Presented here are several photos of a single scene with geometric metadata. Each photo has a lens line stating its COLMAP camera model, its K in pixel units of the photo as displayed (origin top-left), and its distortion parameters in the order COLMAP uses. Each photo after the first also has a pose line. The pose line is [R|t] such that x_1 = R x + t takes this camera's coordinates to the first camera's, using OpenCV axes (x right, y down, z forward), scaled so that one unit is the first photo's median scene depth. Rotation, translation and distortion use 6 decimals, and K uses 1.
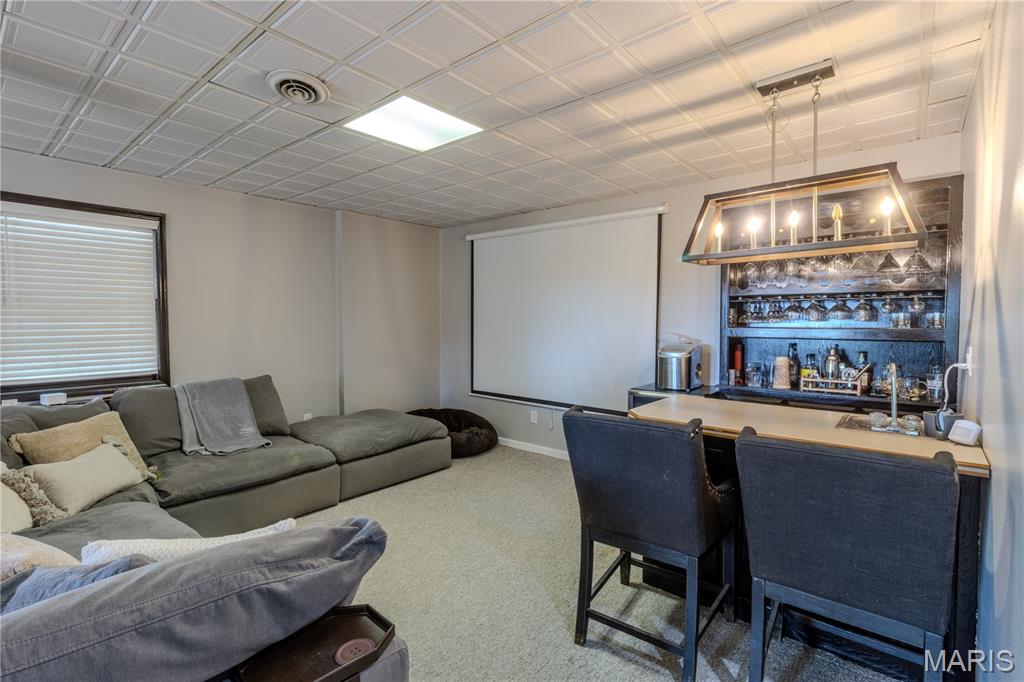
lens RADIAL K [[470.4, 0, 514.9], [0, 470.4, 336.9], [0, 0, 1]] dist [-0.000013, 0.000246]
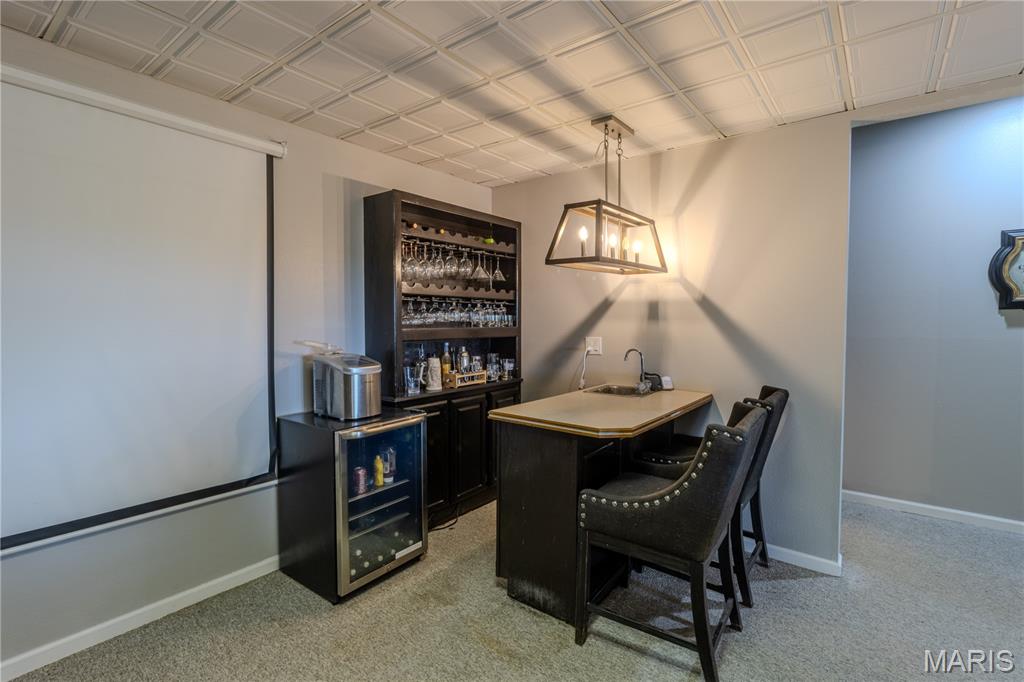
lens RADIAL K [[475.6, 0, 516.4], [0, 475.6, 337.2], [0, 0, 1]] dist [-0.000548, 0.000642]
pose [[-0.040151, -0.038017, 0.998470, -0.478551], [0.037734, 0.998505, 0.039535, -0.038366], [-0.998481, 0.039263, -0.038657, 0.942455]]
